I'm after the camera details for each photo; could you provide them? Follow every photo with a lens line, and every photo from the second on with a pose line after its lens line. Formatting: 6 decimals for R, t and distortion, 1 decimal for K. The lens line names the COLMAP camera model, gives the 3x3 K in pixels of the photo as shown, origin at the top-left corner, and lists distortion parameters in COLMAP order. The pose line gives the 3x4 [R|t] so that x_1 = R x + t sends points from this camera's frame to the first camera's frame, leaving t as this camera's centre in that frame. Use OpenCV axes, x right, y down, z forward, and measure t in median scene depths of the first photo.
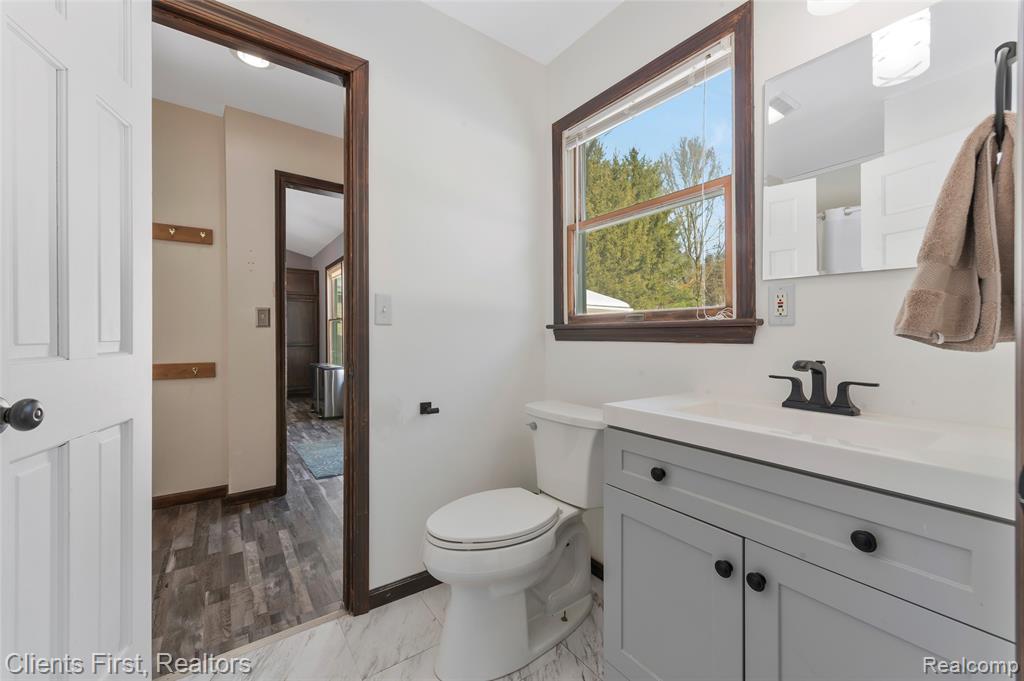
lens RADIAL K [[411.7, 0, 515.7], [0, 411.7, 338.2], [0, 0, 1]] dist [0.001208, 0.001955]
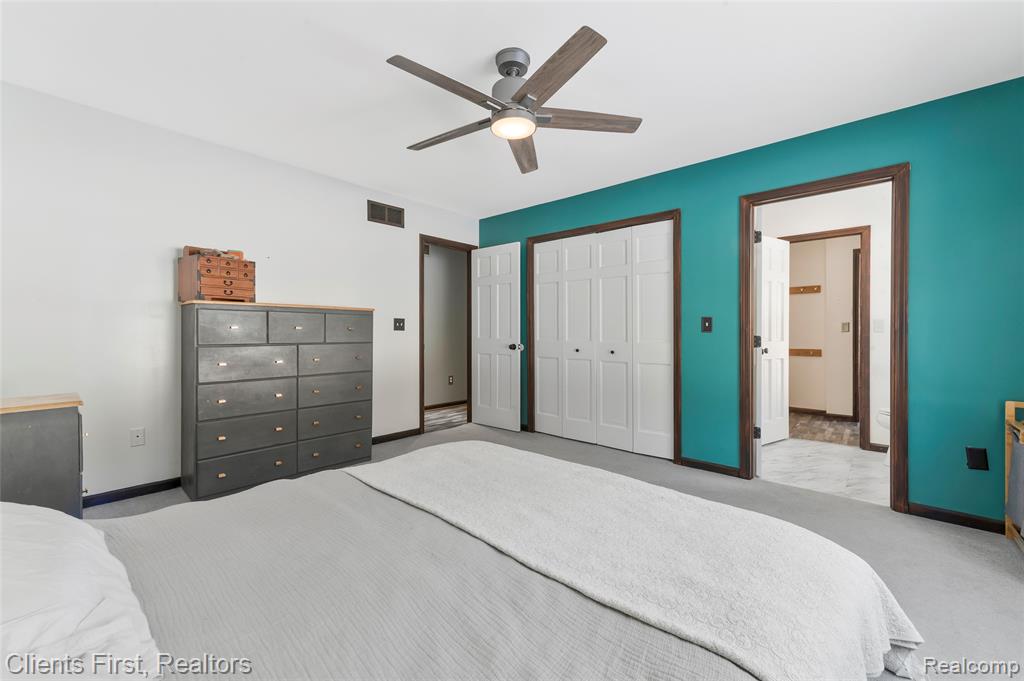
lens RADIAL K [[411.7, 0, 516.3], [0, 411.7, 337.1], [0, 0, 1]] dist [0.001208, 0.001955]
pose [[0.235005, 0.003390, -0.971988, 0.704689], [0.001060, 0.999992, 0.003744, -0.009907], [0.971993, -0.001910, 0.235000, -0.743488]]
